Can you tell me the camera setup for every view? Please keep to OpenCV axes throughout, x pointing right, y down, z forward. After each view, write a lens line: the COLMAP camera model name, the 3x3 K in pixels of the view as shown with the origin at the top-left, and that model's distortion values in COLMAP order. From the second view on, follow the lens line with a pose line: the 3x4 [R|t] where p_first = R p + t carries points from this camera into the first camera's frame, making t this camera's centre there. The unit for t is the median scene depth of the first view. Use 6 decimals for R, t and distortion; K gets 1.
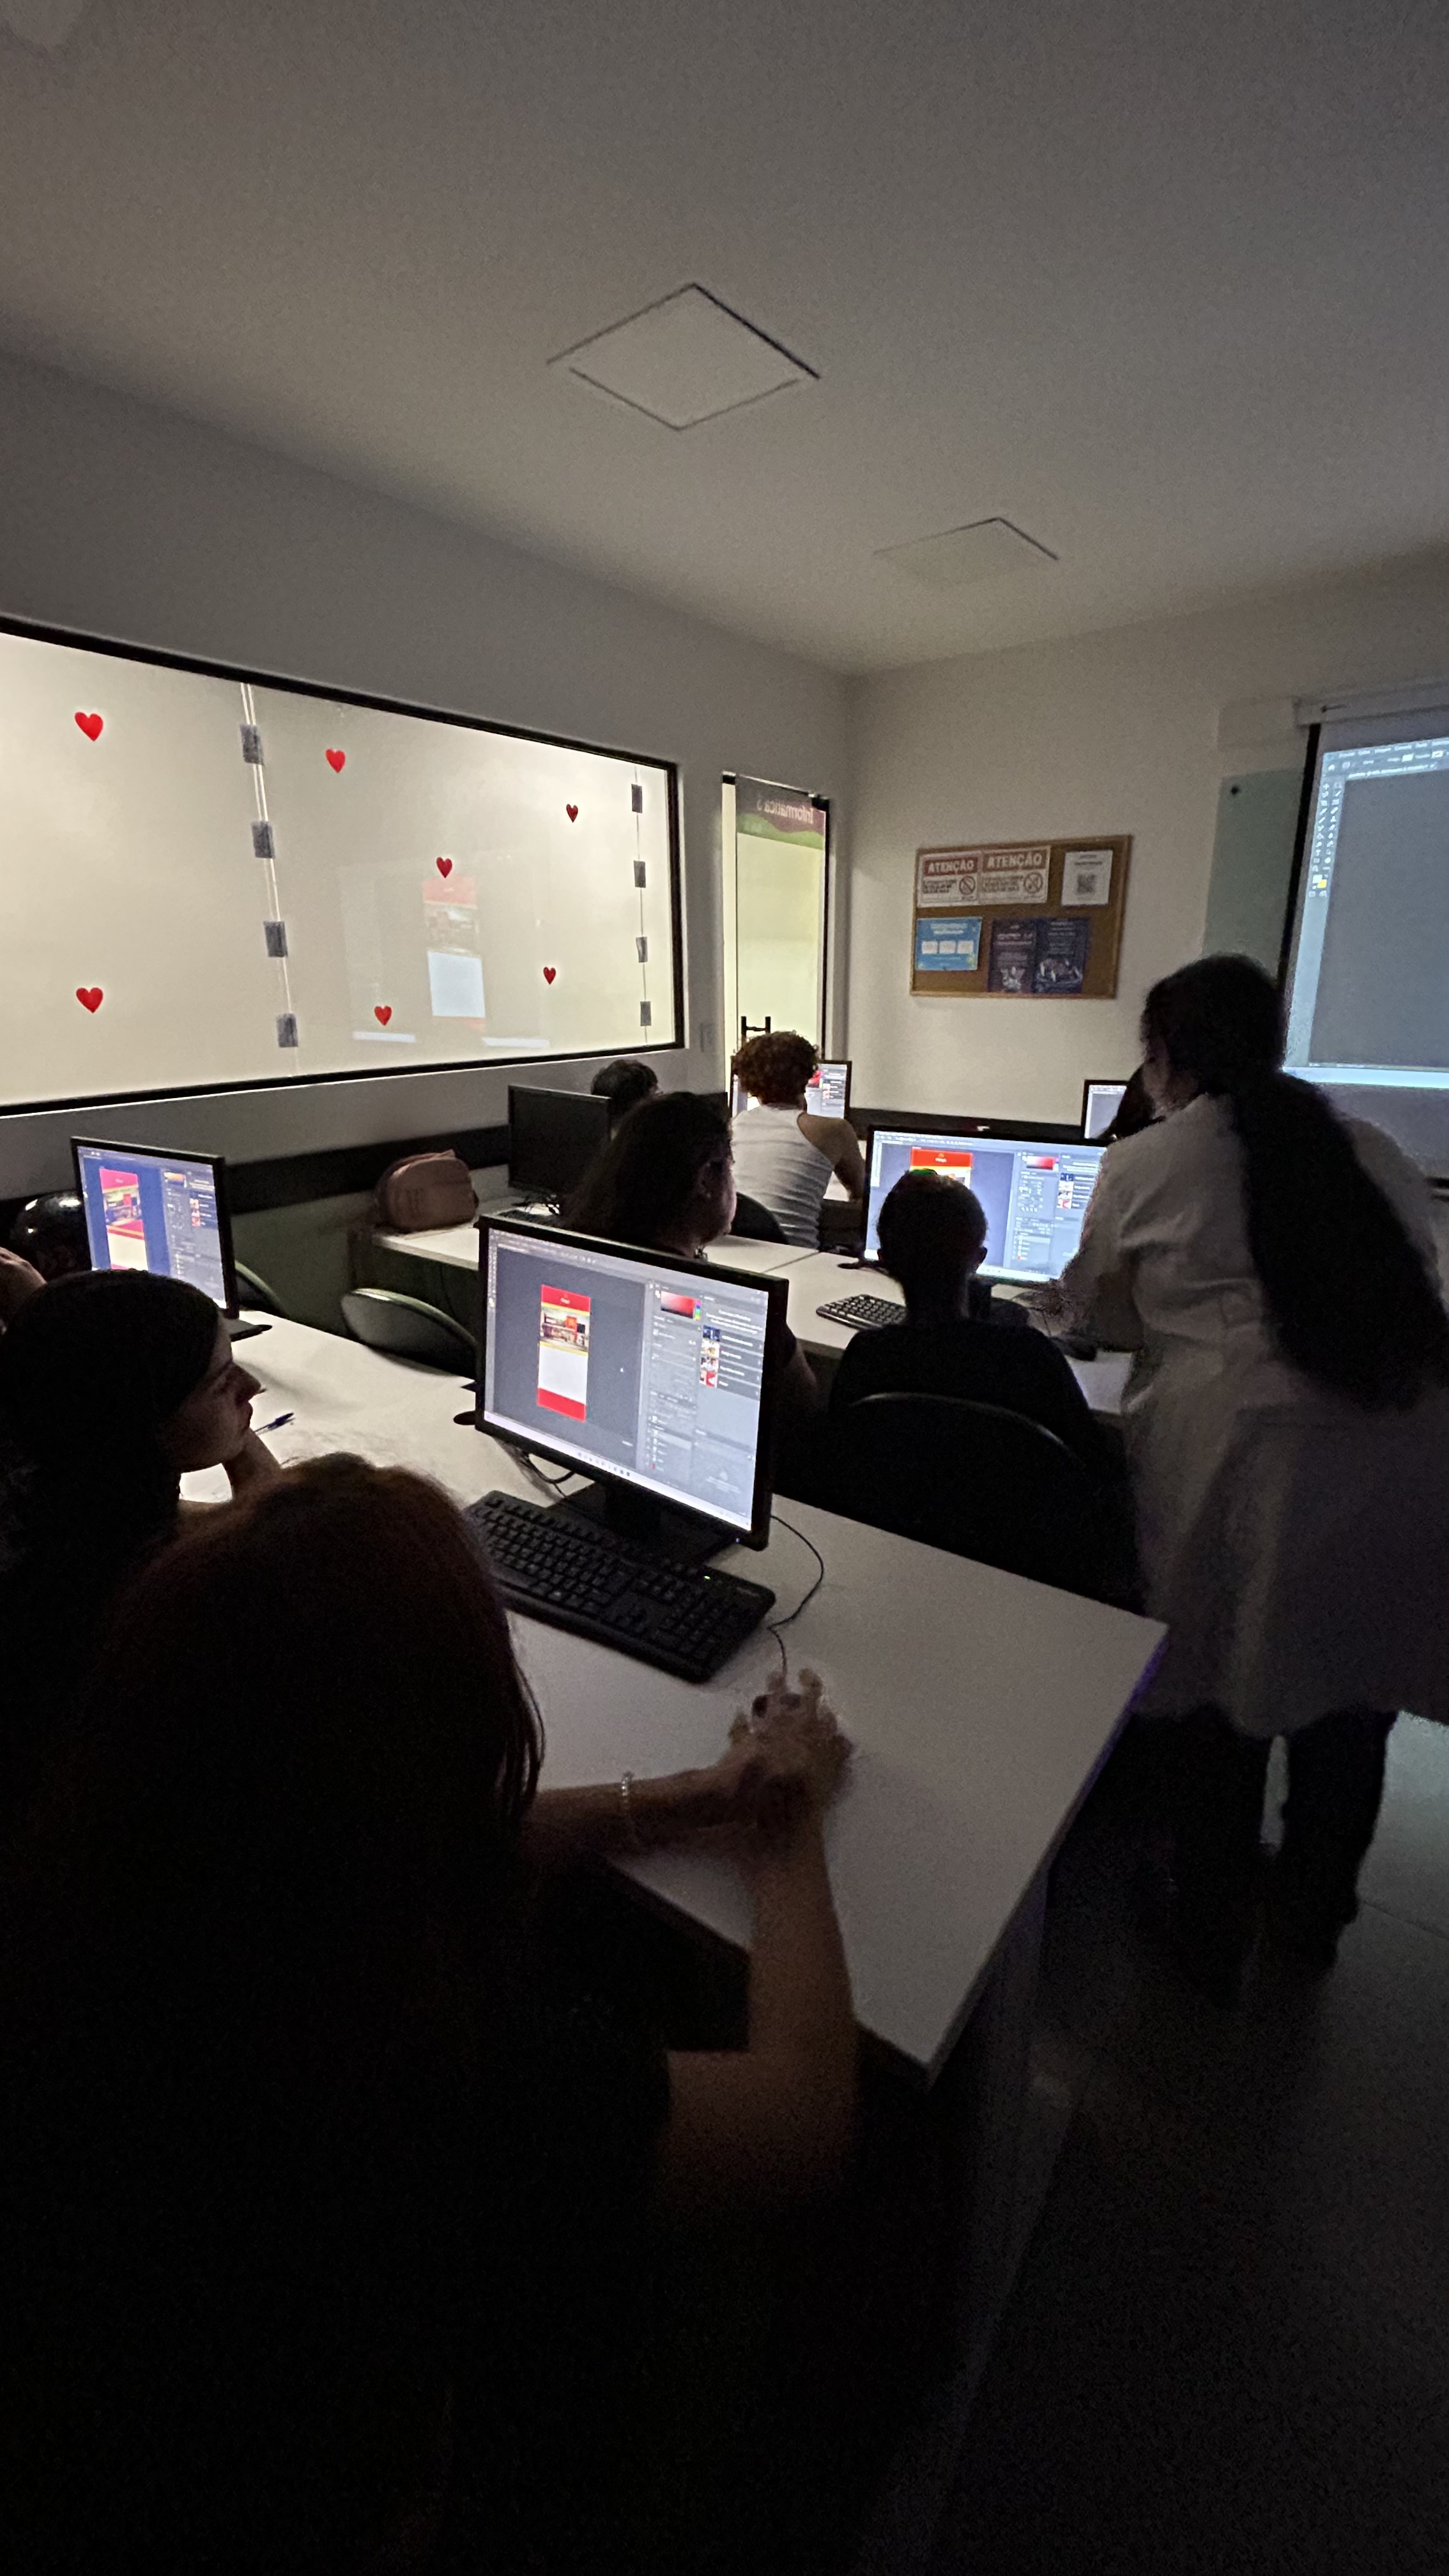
lens RADIAL K [[1058.1, 0, 735.0], [0, 1058.1, 1298.1], [0, 0, 1]] dist [0.003185, 0.003043]
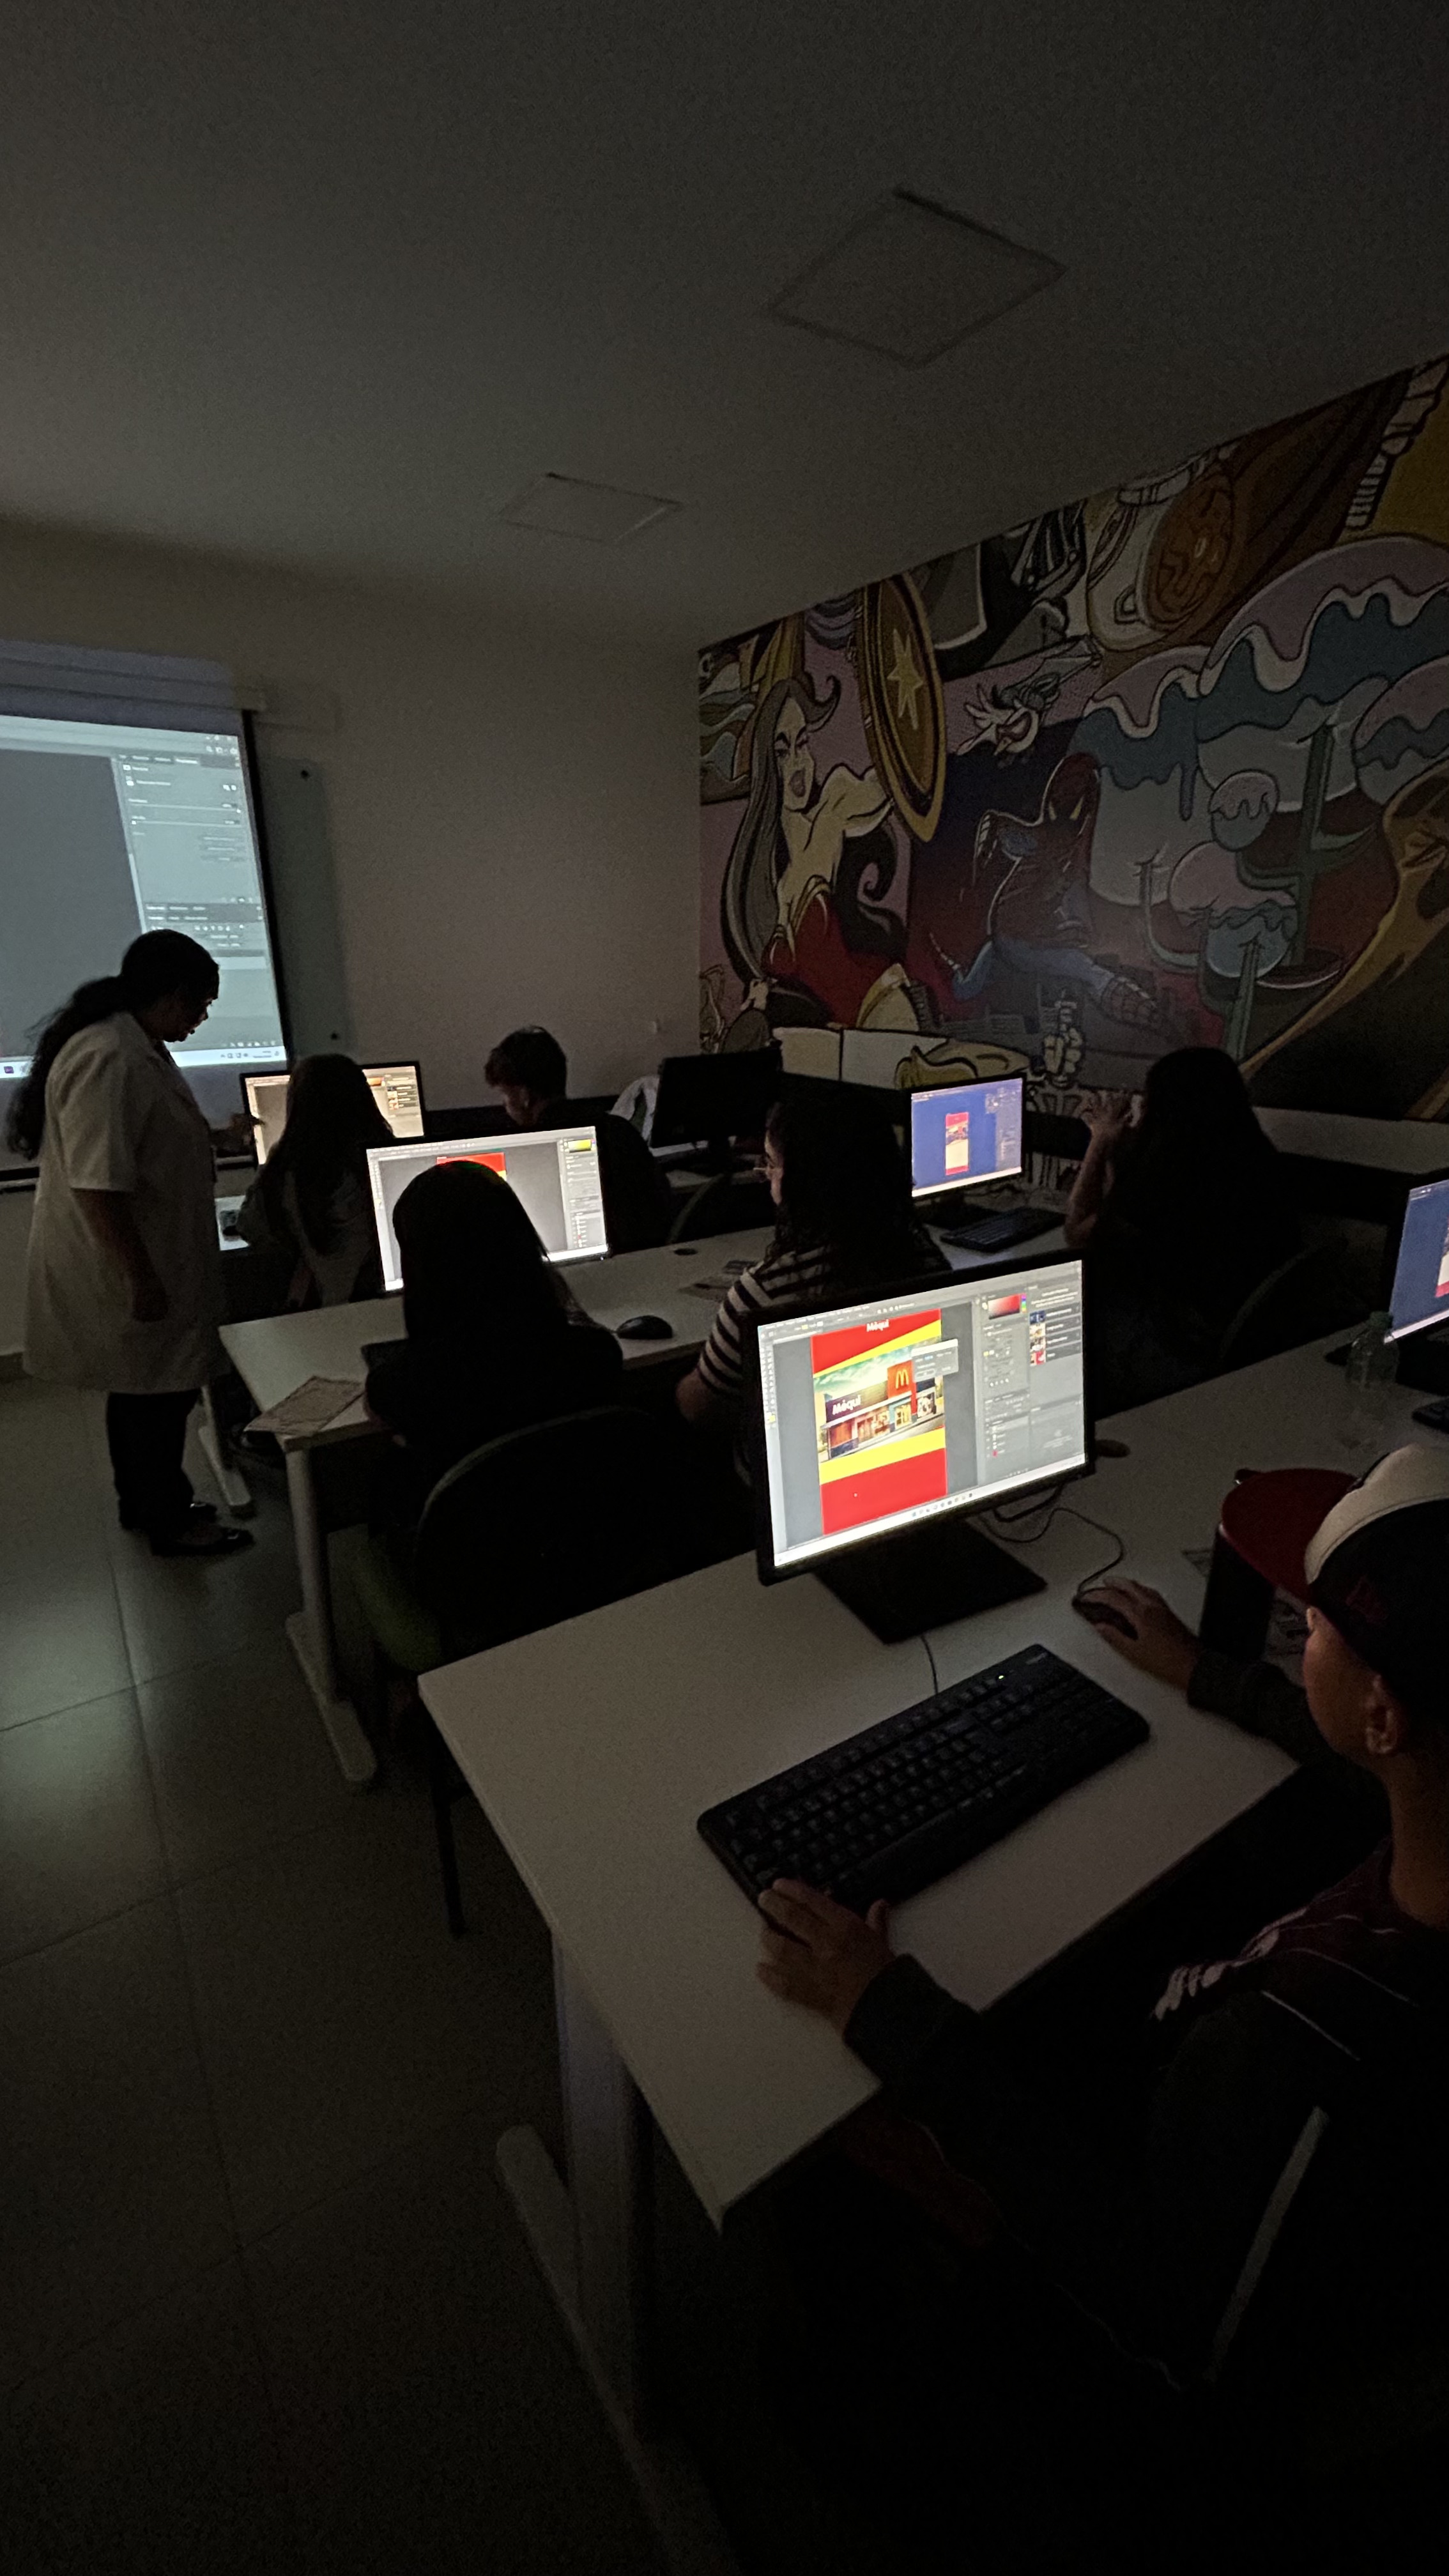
lens RADIAL K [[1058.1, 0, 720.5], [0, 1058.1, 1282.8], [0, 0, 1]] dist [0.003185, 0.003043]
pose [[0.332896, -0.292297, 0.896517, -1.085443], [0.266760, 0.941099, 0.207779, -0.310073], [-0.904444, 0.169986, 0.391261, 0.855034]]
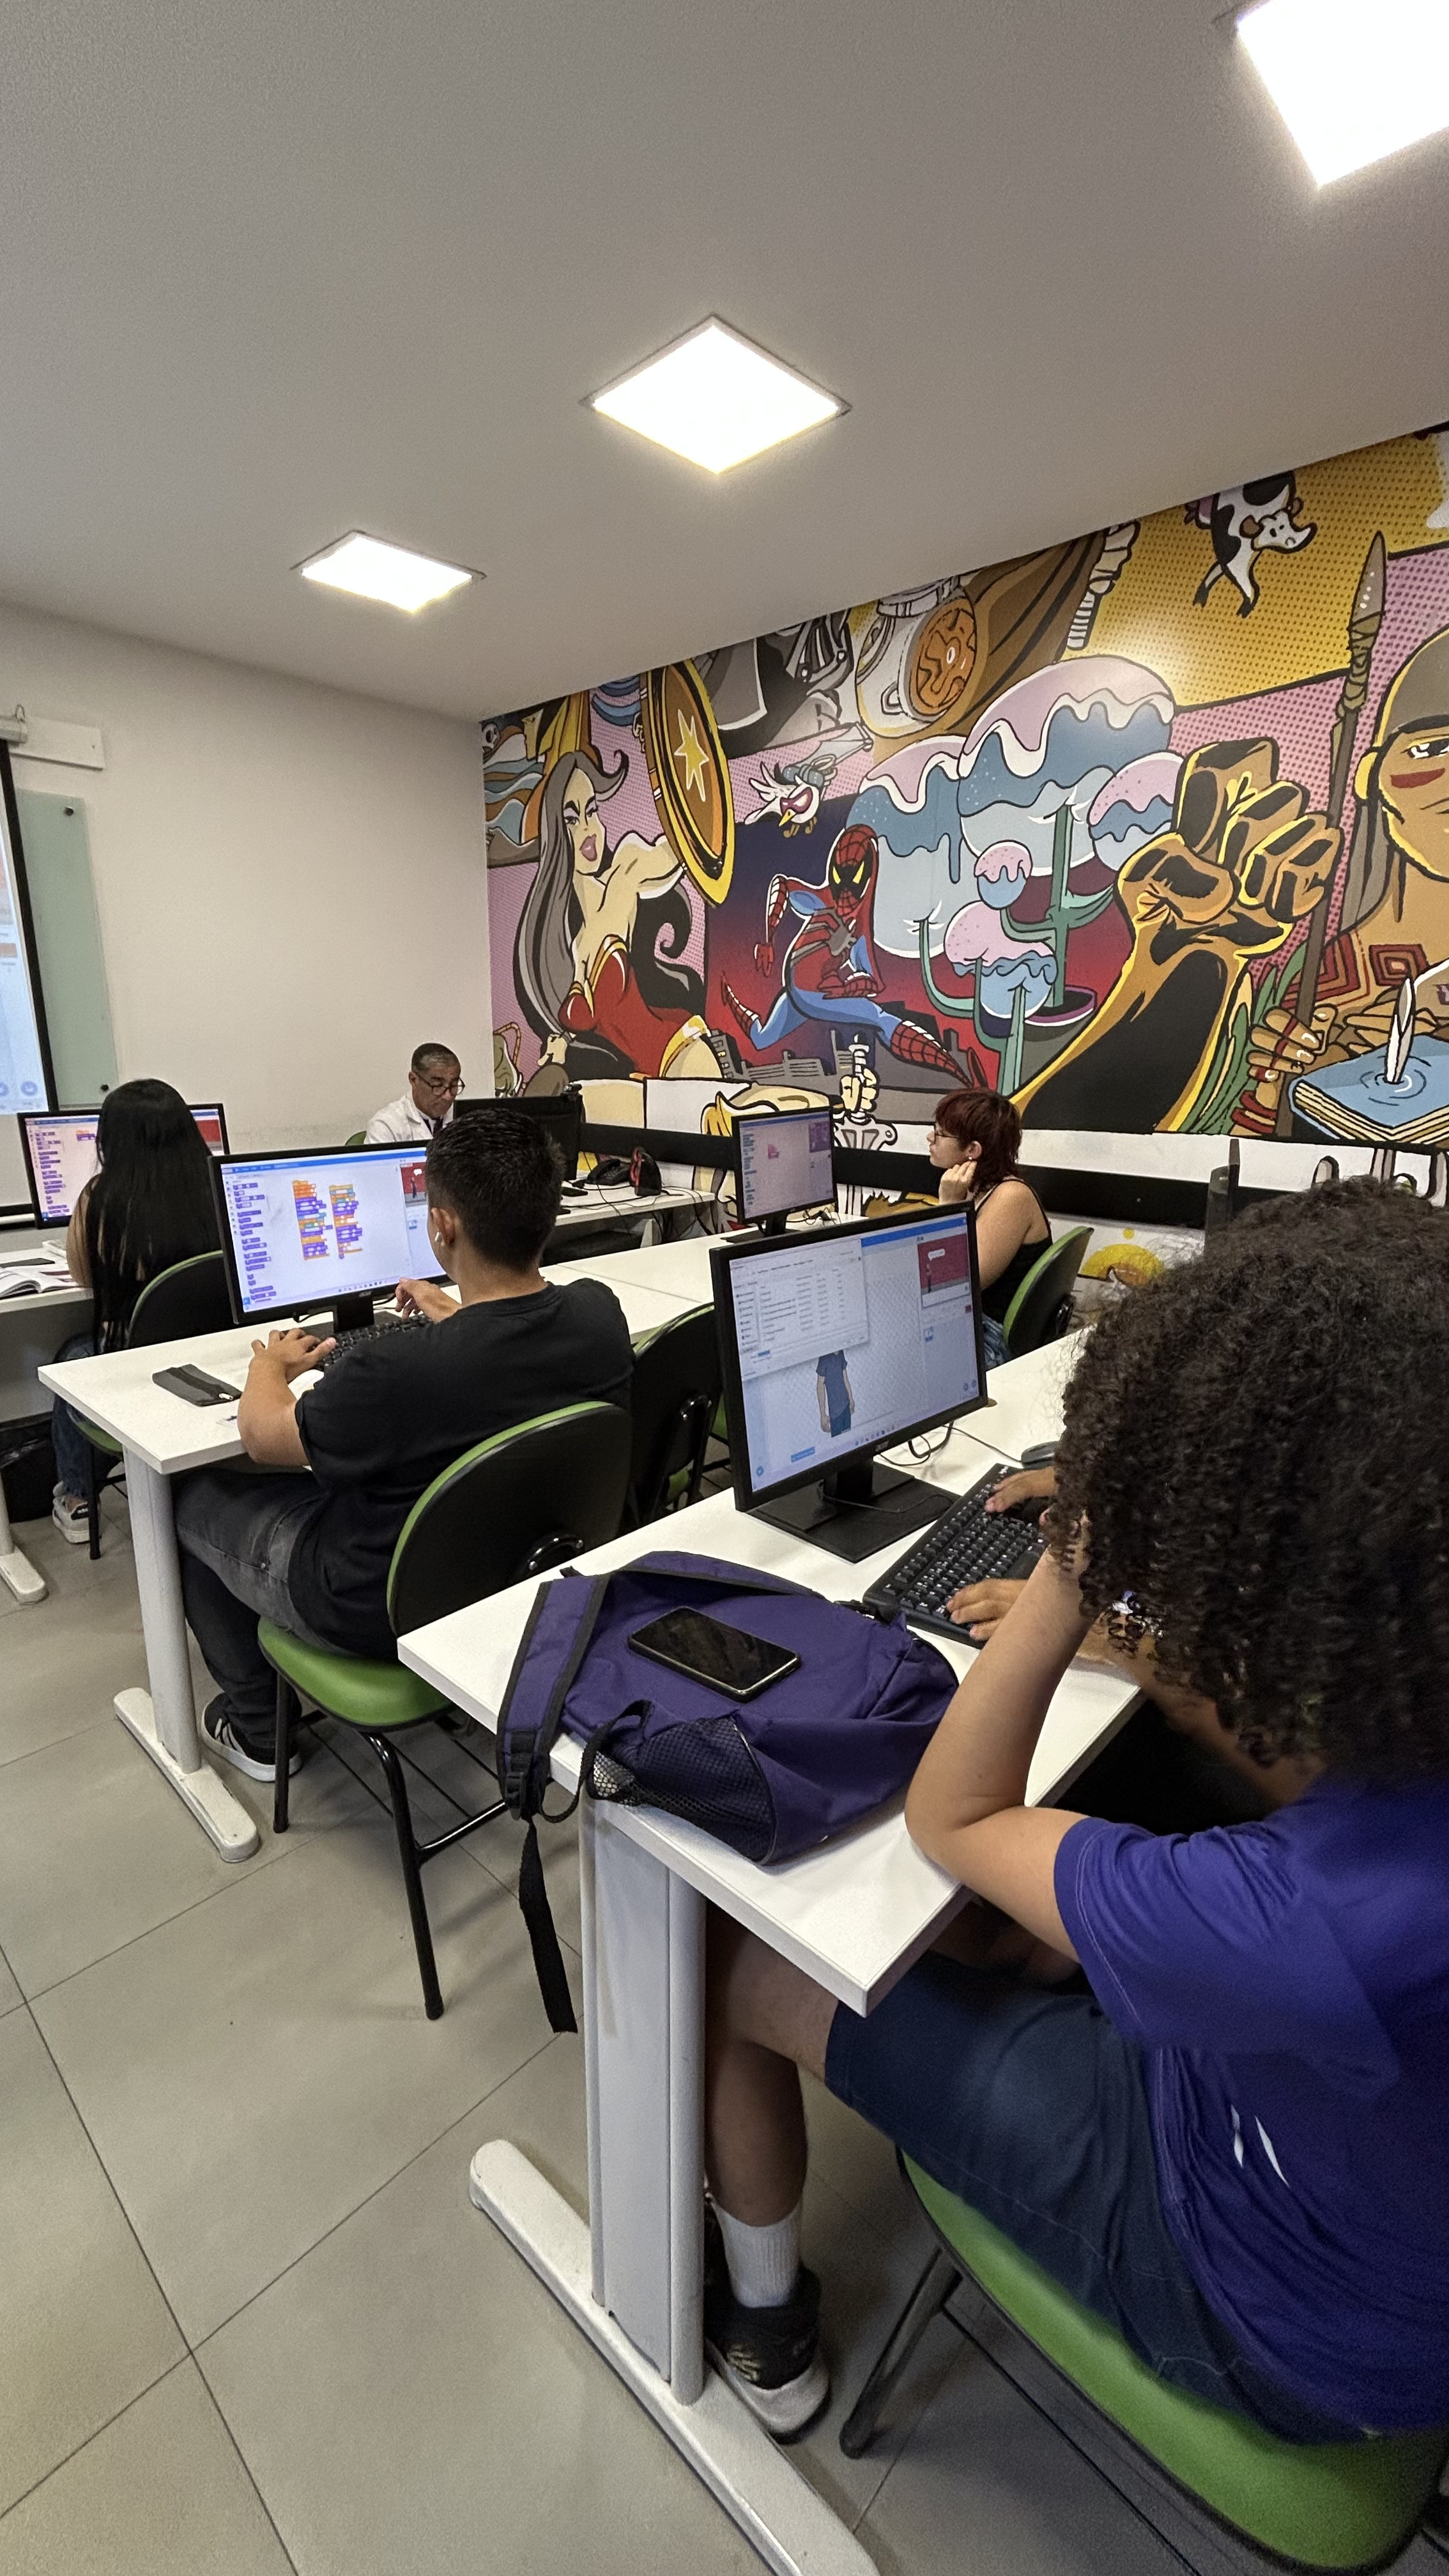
lens RADIAL K [[1058.1, 0, 730.3], [0, 1058.1, 1279.9], [0, 0, 1]] dist [0.003185, 0.003043]
pose [[0.096219, -0.224251, 0.969770, -1.193298], [0.270877, 0.943418, 0.191281, -0.241647], [-0.957793, 0.244284, 0.151519, 1.027883]]
